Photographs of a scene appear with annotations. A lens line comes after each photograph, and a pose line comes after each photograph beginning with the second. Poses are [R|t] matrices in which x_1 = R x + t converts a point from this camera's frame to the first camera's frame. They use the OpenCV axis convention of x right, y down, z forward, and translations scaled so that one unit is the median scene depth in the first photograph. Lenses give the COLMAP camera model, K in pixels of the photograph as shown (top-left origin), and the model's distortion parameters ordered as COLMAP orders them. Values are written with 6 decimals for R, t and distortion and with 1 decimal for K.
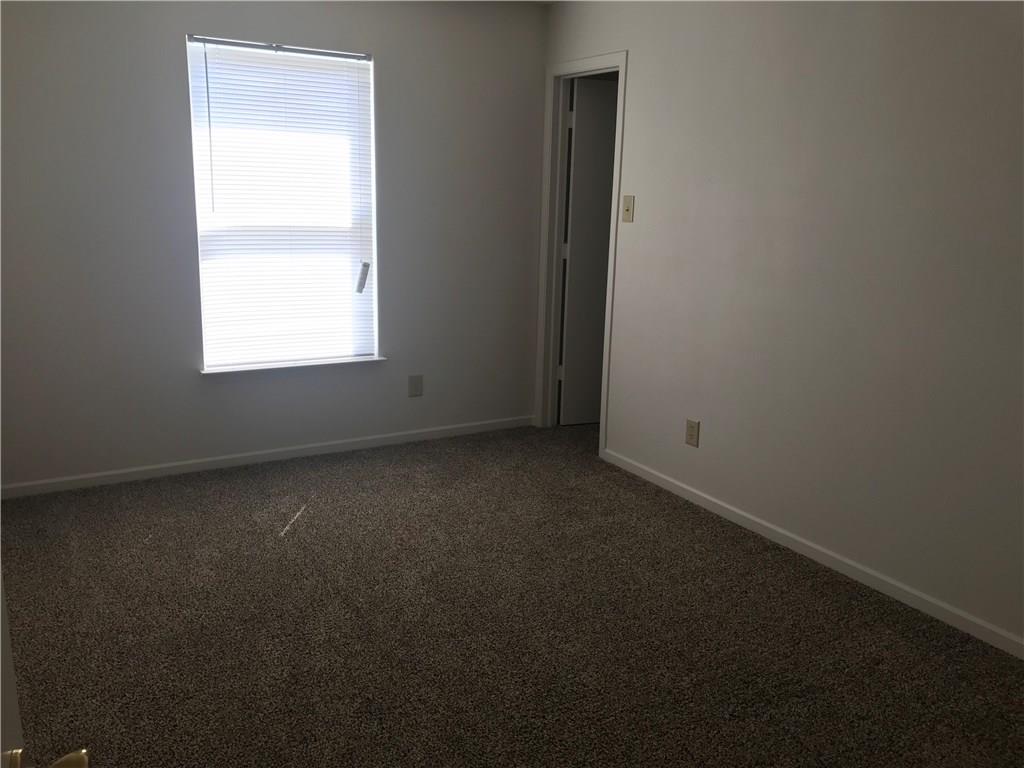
lens RADIAL K [[846.2, 0, 512.0], [0, 846.2, 384.0], [0, 0, 1]] dist [0.007408, 0.005470]
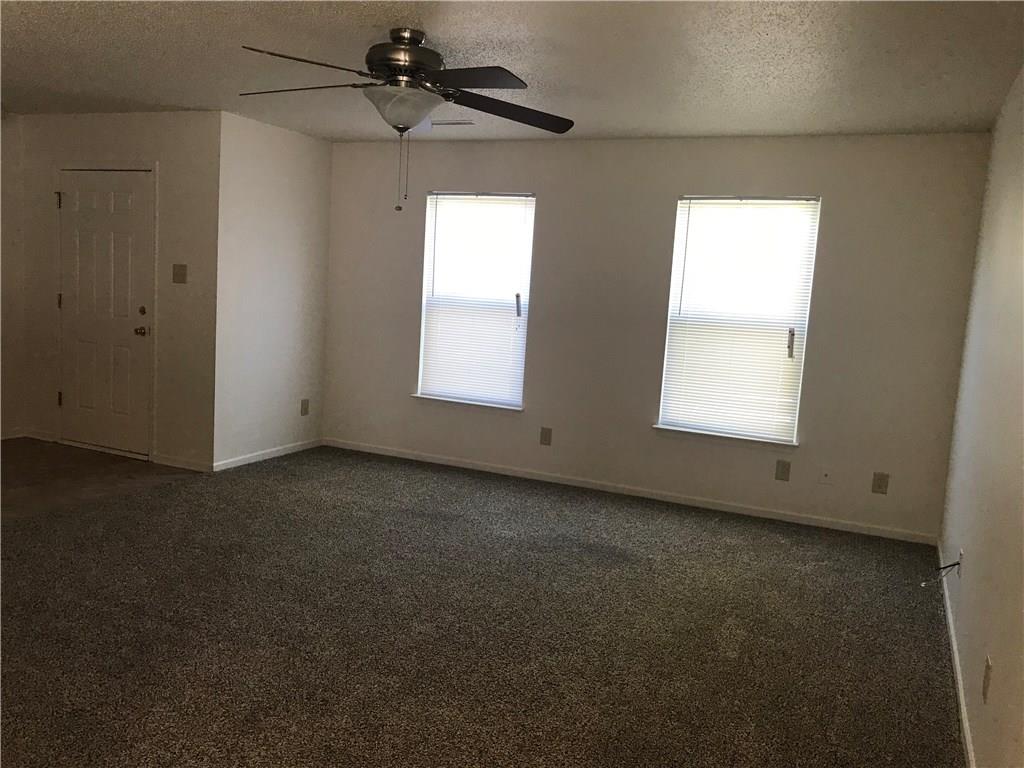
lens RADIAL K [[846.2, 0, 512.0], [0, 846.2, 384.0], [0, 0, 1]] dist [0.007408, 0.005470]
pose [[0.570030, 0.086977, -0.817007, 9.130400], [-0.240924, 0.968365, -0.065003, 0.224064], [0.785507, 0.233890, 0.572952, 2.075402]]
